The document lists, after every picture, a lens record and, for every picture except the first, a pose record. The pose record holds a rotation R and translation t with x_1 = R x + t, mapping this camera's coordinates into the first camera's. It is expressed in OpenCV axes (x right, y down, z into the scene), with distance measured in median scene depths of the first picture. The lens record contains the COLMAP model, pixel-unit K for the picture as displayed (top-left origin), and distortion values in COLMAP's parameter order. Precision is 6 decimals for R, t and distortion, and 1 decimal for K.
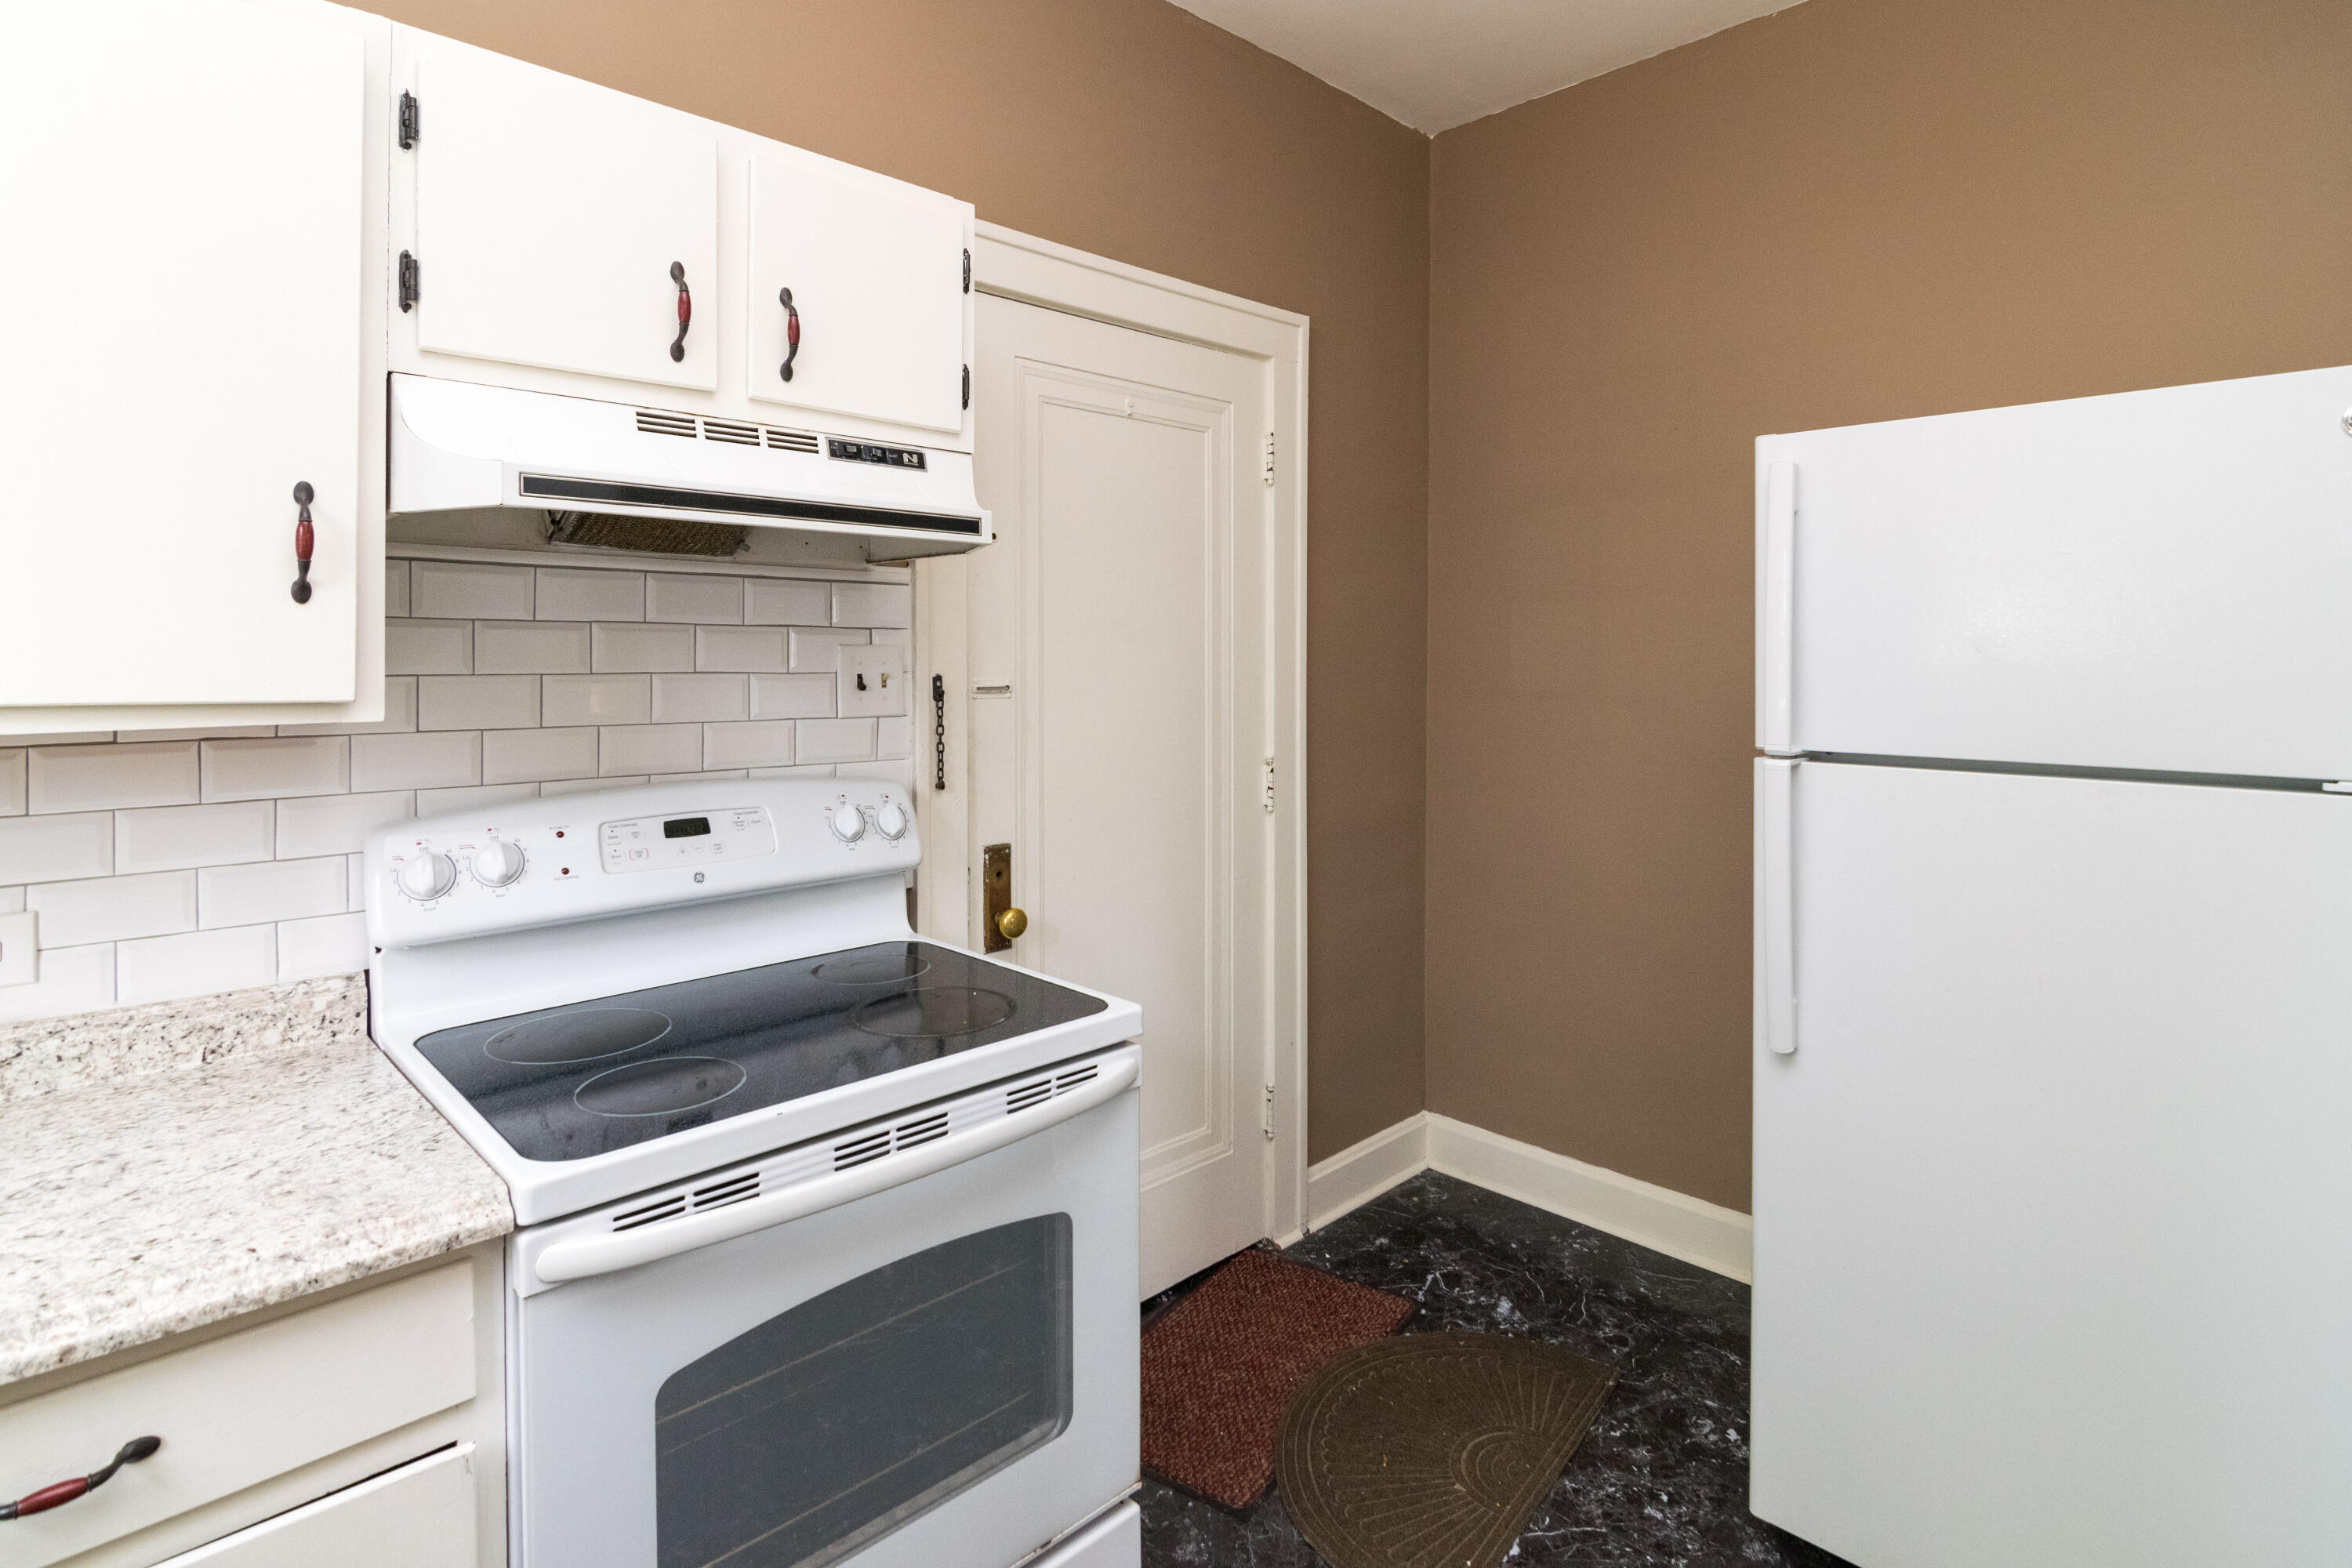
lens RADIAL K [[1194.4, 0, 1174.4], [0, 1194.4, 660.3], [0, 0, 1]] dist [0.001982, 0.000089]
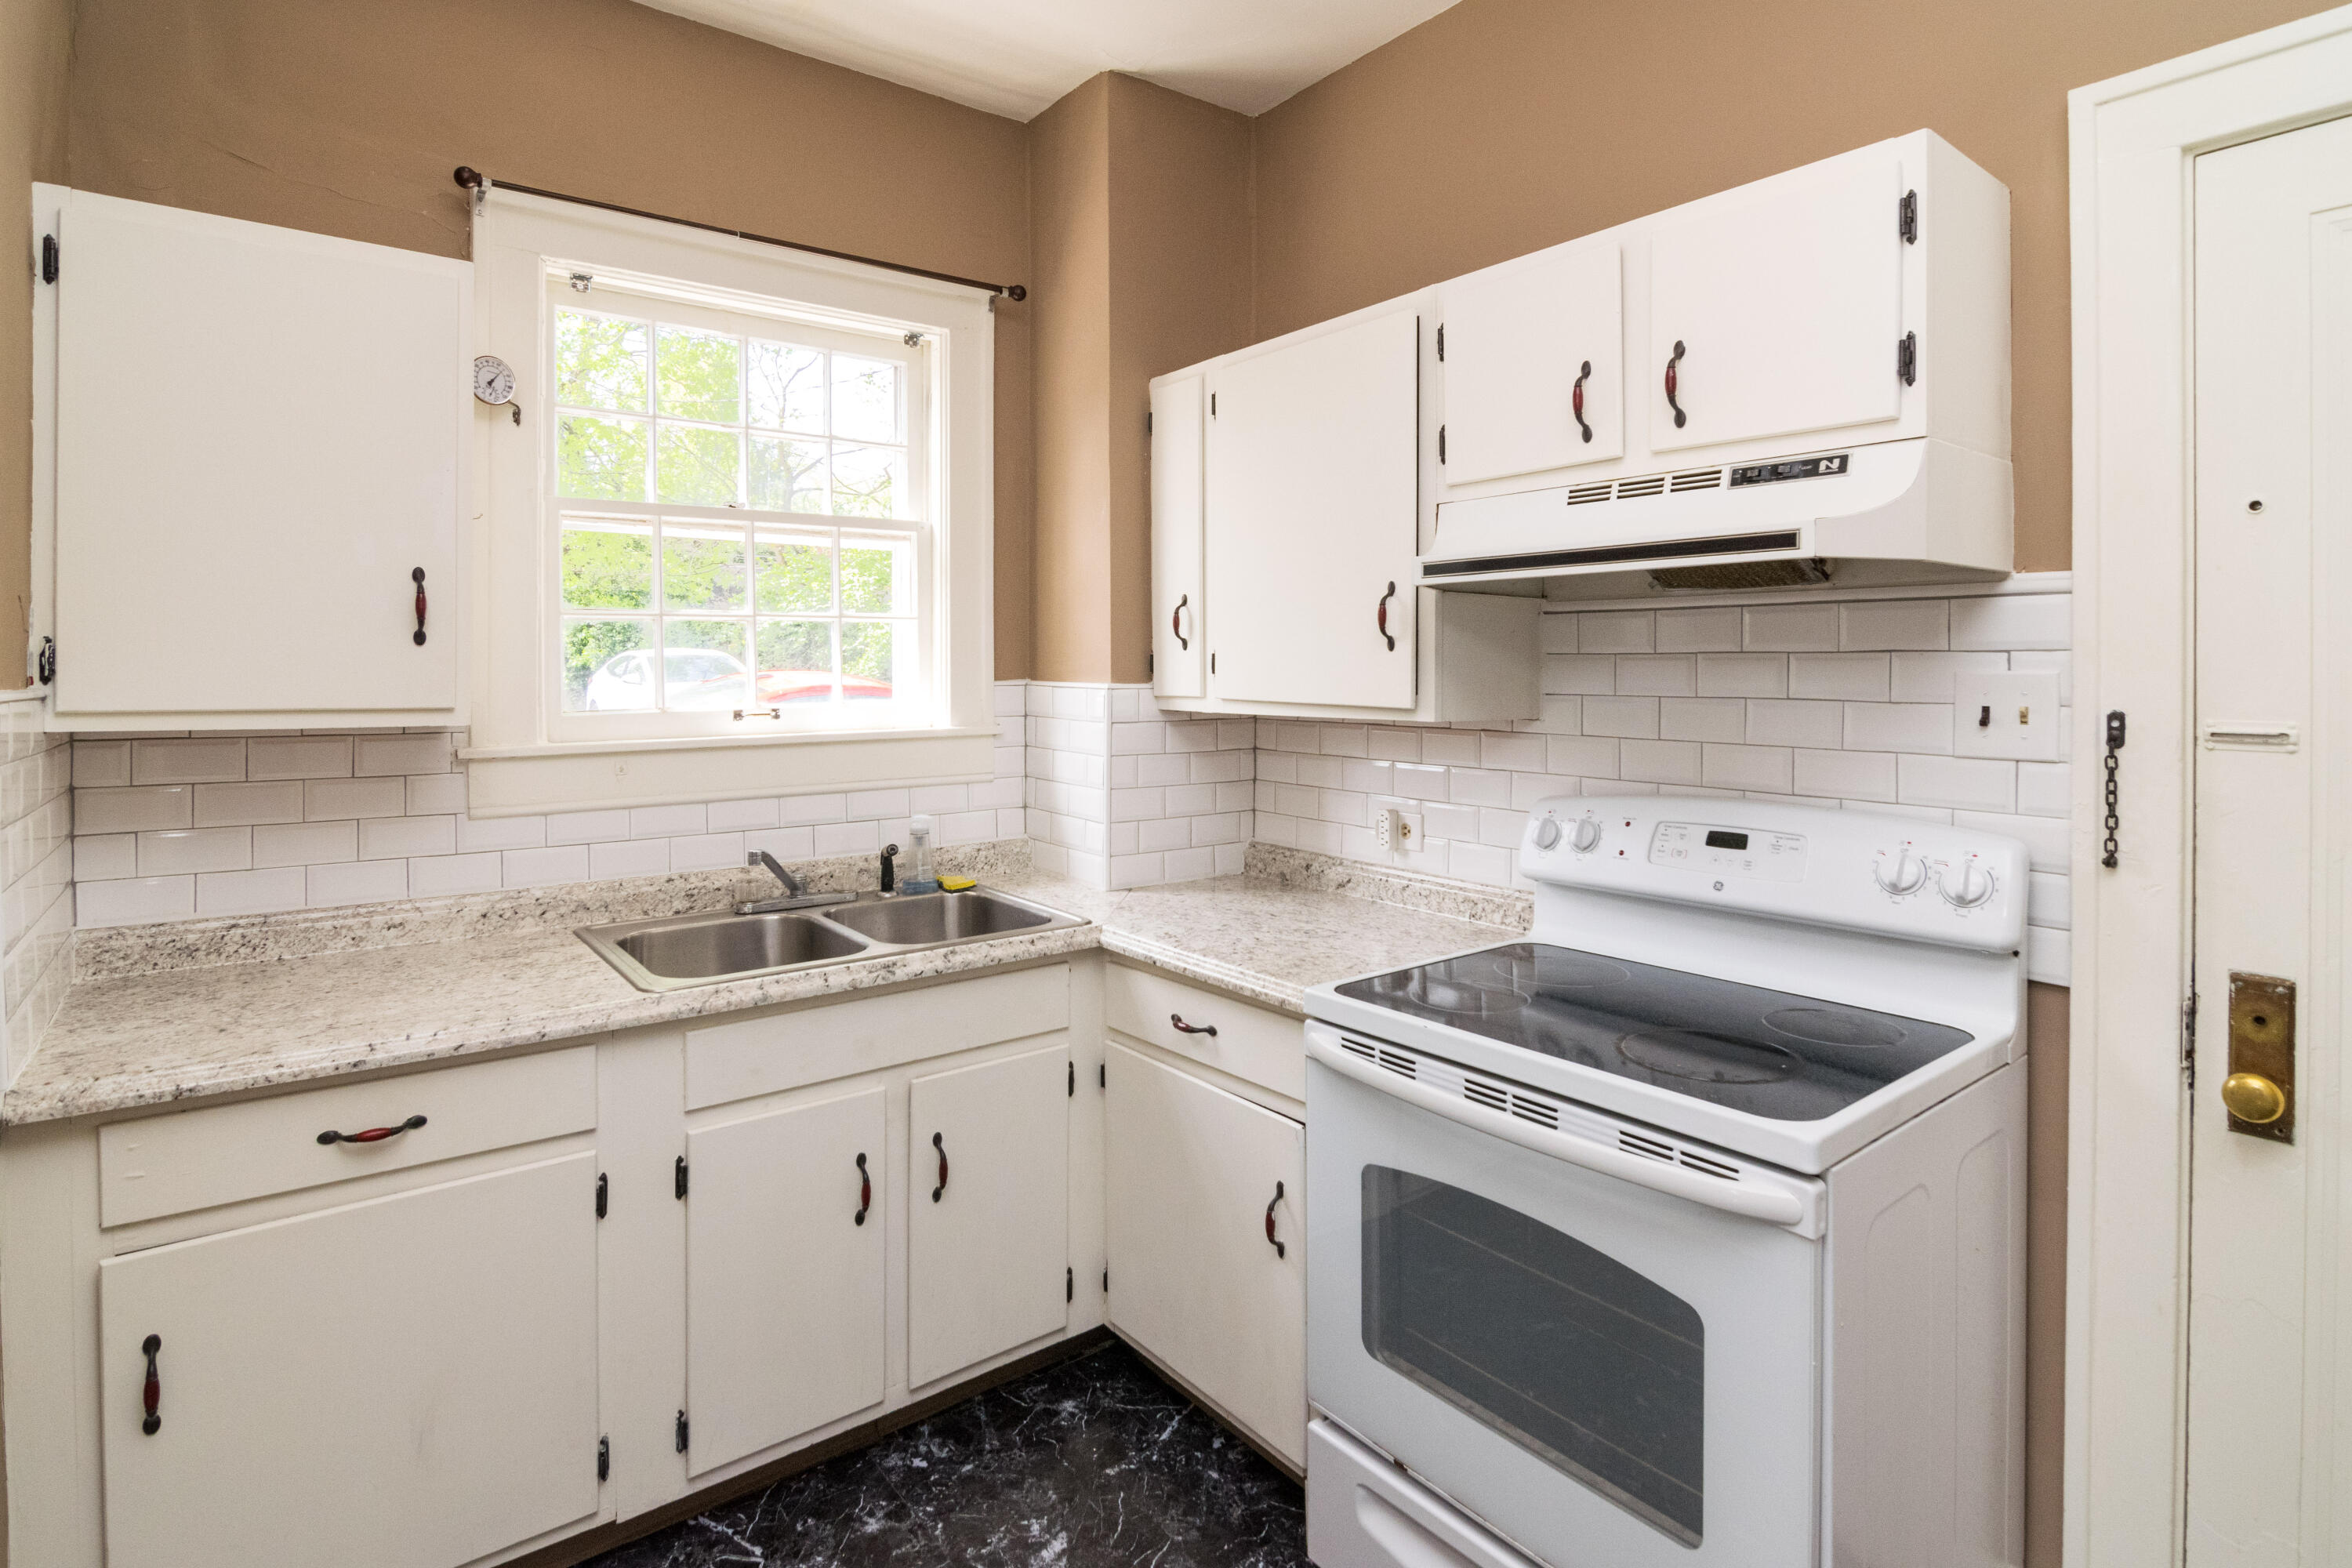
lens RADIAL K [[1194.4, 0, 1174.4], [0, 1194.4, 660.3], [0, 0, 1]] dist [0.001982, 0.000089]
pose [[-0.110445, -0.010621, -0.993826, 0.758431], [-0.007620, 0.999923, -0.009839, -0.009797], [0.993853, 0.006486, -0.110517, 0.638618]]
